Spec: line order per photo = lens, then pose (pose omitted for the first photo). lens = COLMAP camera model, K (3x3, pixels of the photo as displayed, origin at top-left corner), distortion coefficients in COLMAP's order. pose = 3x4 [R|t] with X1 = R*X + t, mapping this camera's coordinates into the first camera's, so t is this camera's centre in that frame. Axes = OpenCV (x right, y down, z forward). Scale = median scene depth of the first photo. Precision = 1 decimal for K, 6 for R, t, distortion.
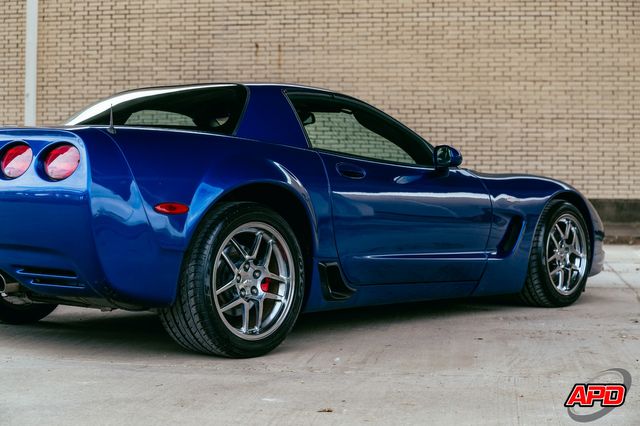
lens RADIAL K [[1334.3, 0, 320.0], [0, 1334.3, 213.0], [0, 0, 1]] dist [-0.295691, 0.071764]
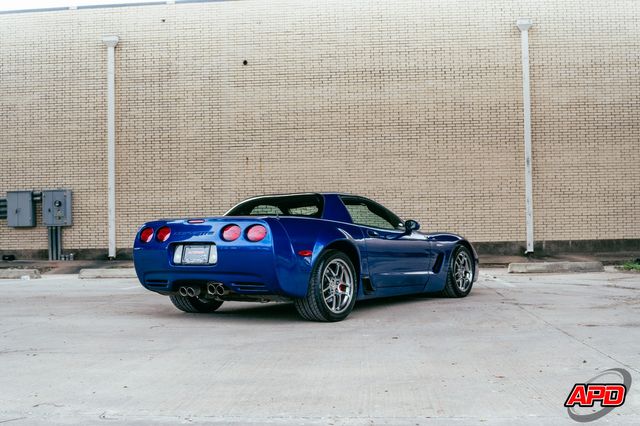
lens RADIAL K [[863.6, 0, 320.0], [0, 863.6, 213.0], [0, 0, 1]] dist [-0.078748, -0.059492]
pose [[0.995126, -0.020436, 0.096471, -0.189633], [0.025060, 0.998582, -0.046969, -0.001866], [-0.095374, 0.049158, 0.994227, -0.357358]]
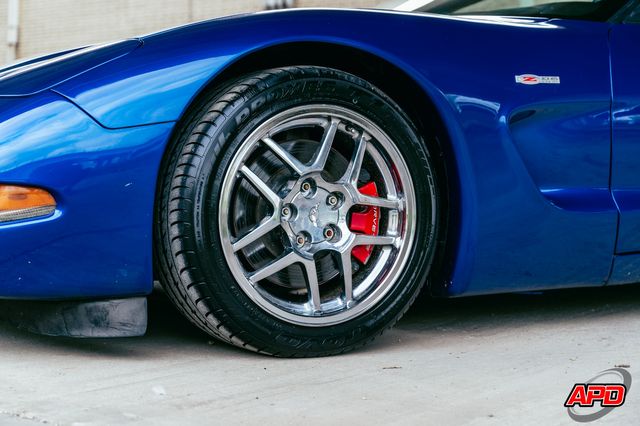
lens RADIAL K [[1334.3, 0, 320.0], [0, 1334.3, 213.0], [0, 0, 1]] dist [-0.295691, 0.071764]
pose [[0.891399, 0.017852, -0.452868, 0.162090], [-0.015165, 0.999839, 0.009562, 0.041526], [0.452966, -0.001656, 0.891526, 0.485982]]
